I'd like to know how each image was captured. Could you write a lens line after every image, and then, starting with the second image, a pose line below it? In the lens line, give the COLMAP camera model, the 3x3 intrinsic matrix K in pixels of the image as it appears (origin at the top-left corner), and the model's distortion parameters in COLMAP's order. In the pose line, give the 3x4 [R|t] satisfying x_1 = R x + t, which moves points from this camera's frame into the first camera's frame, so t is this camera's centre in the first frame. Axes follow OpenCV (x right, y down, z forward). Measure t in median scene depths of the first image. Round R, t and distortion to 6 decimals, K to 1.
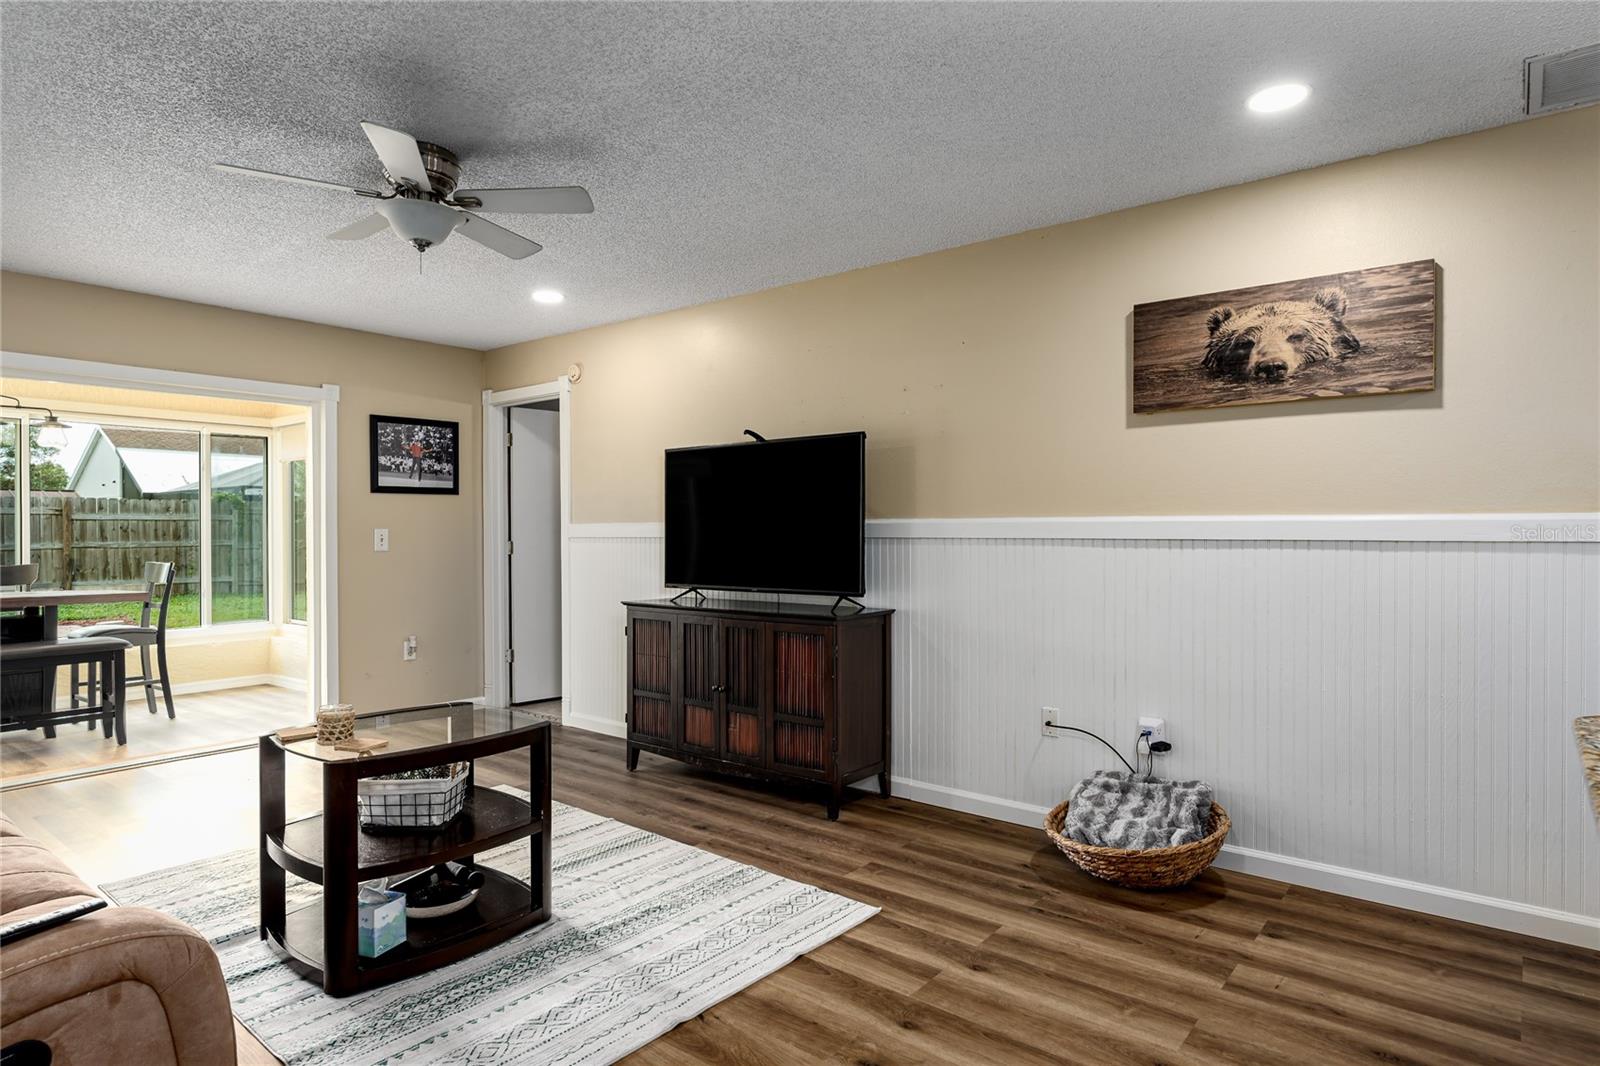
lens RADIAL K [[898.5, 0, 797.2], [0, 898.5, 526.8], [0, 0, 1]] dist [-0.004652, 0.000036]
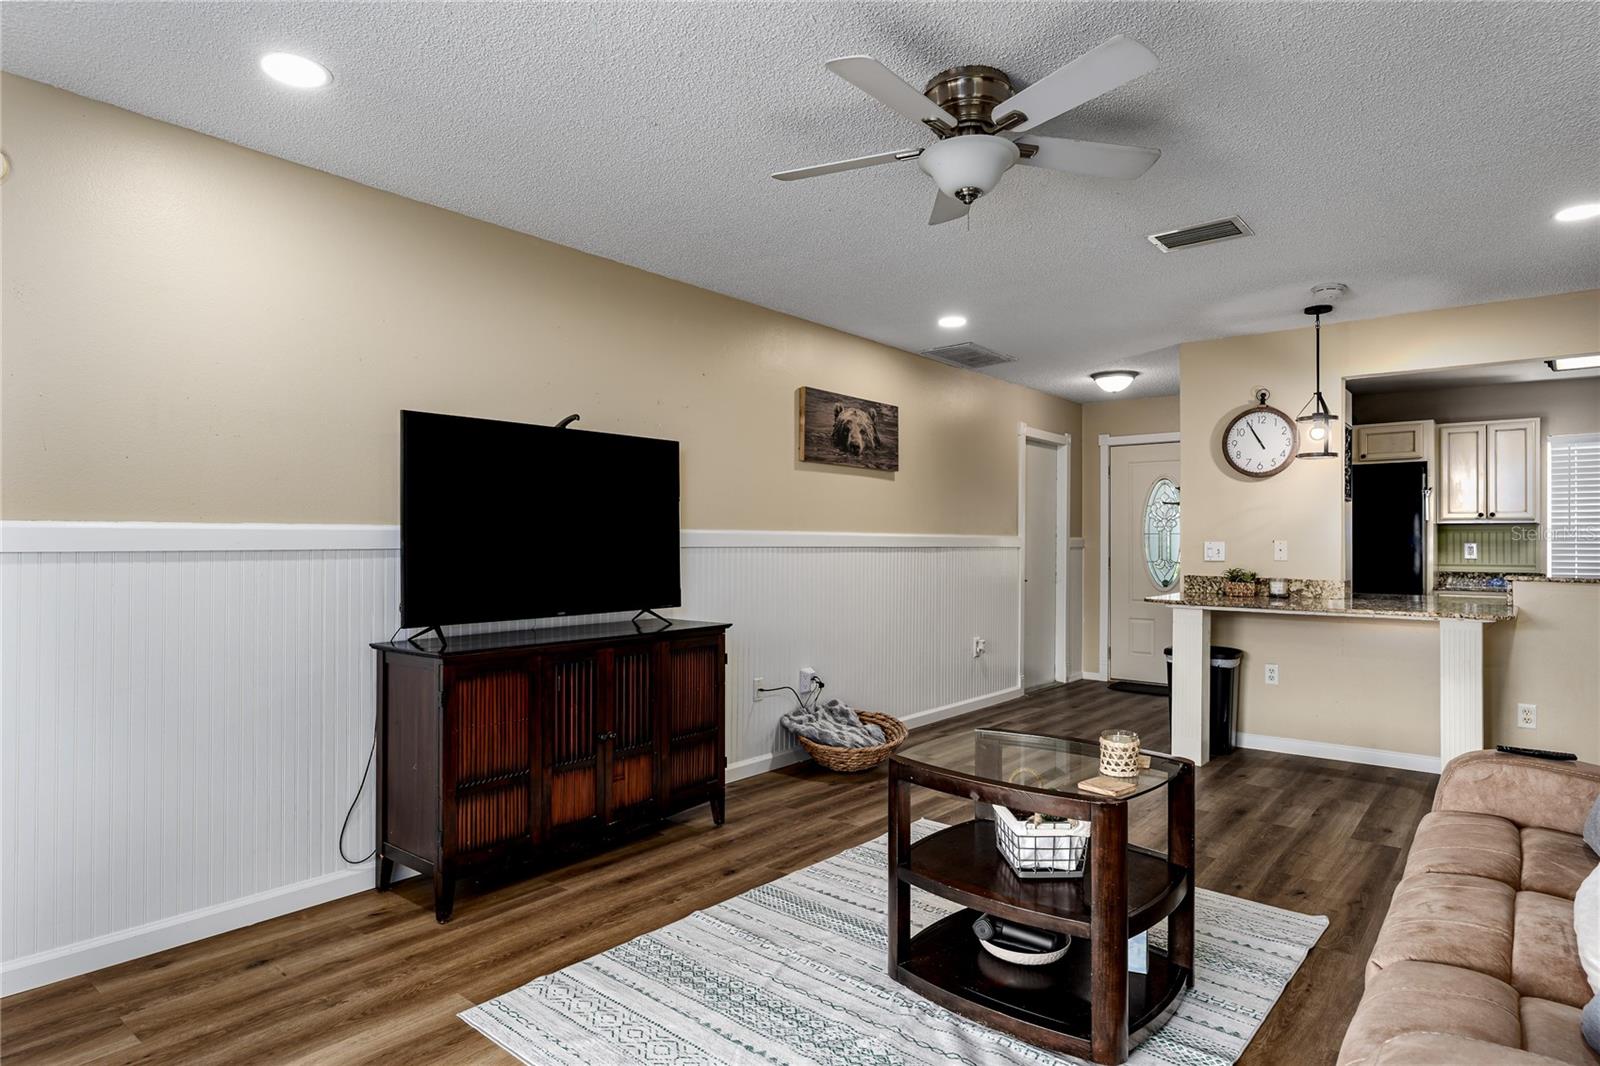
lens RADIAL K [[898.5, 0, 781.9], [0, 898.5, 538.7], [0, 0, 1]] dist [-0.004652, 0.000036]
pose [[0.018079, 0.006644, 0.999814, -0.985307], [-0.007819, 0.999948, -0.006503, 0.008879], [-0.999806, -0.007700, 0.018130, 0.921997]]
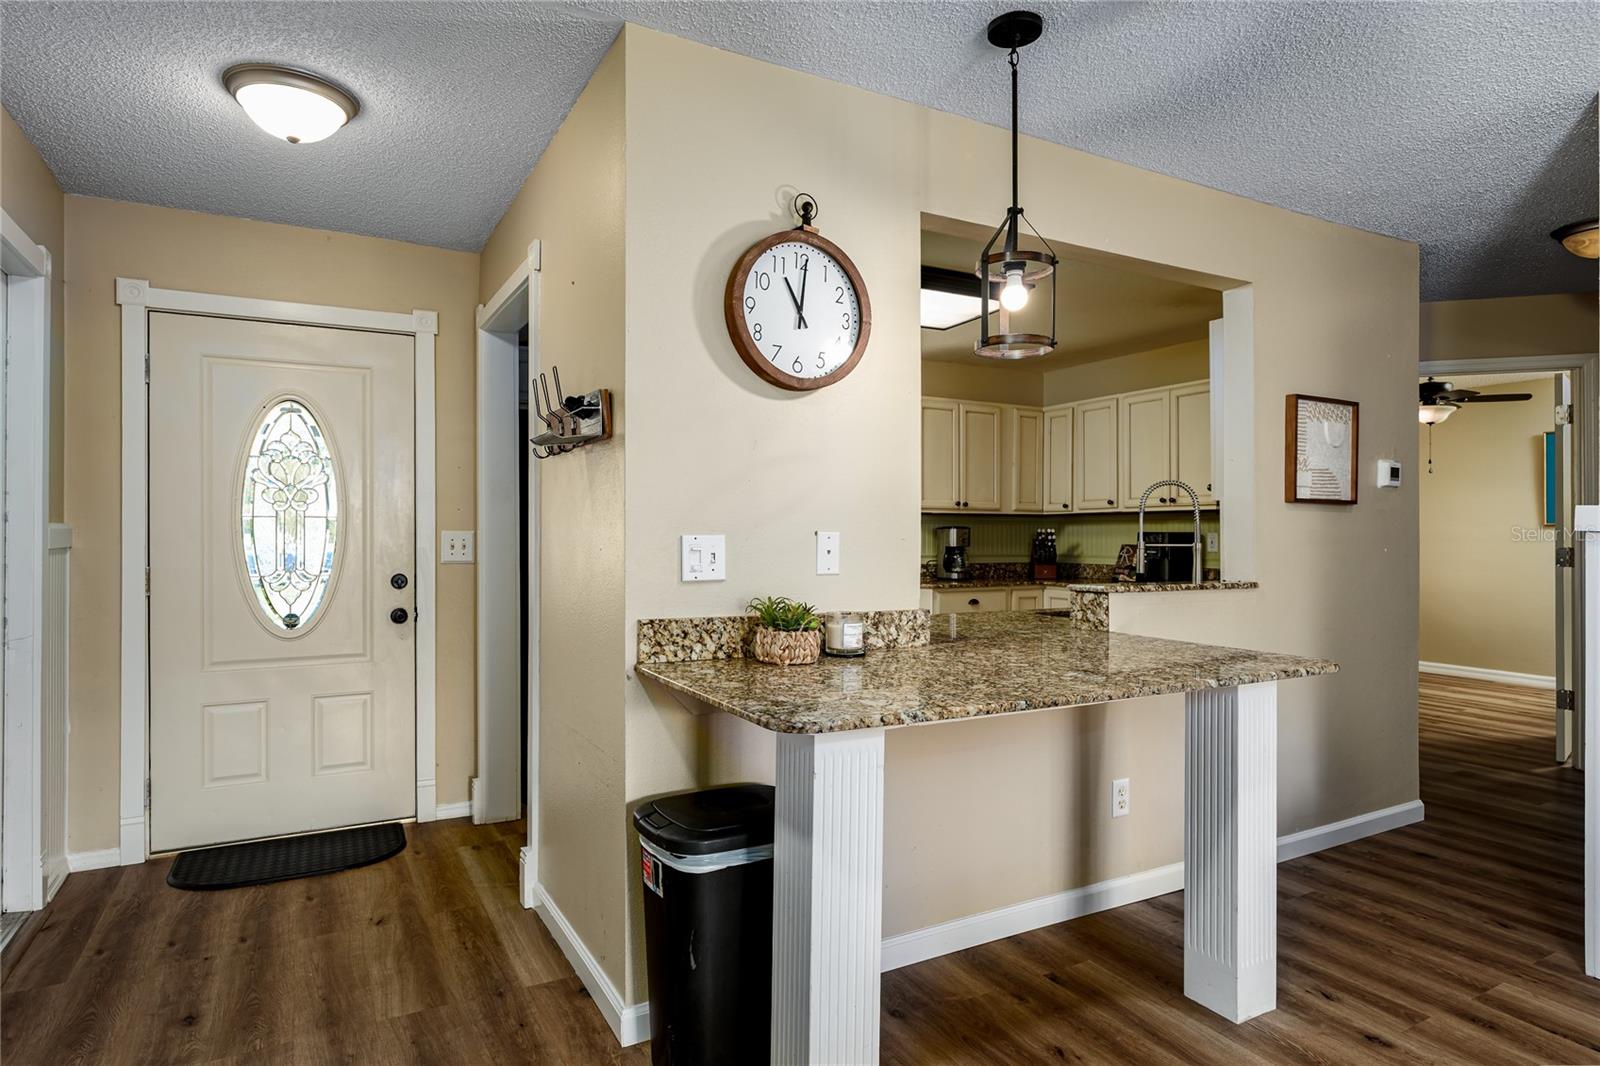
lens RADIAL K [[898.5, 0, 806.8], [0, 898.5, 535.7], [0, 0, 1]] dist [-0.004652, 0.000036]
pose [[-0.930466, 0.003580, 0.366362, 0.191776], [0.002540, 0.999991, -0.003320, 0.002109], [-0.366370, -0.002159, -0.930467, 0.782884]]
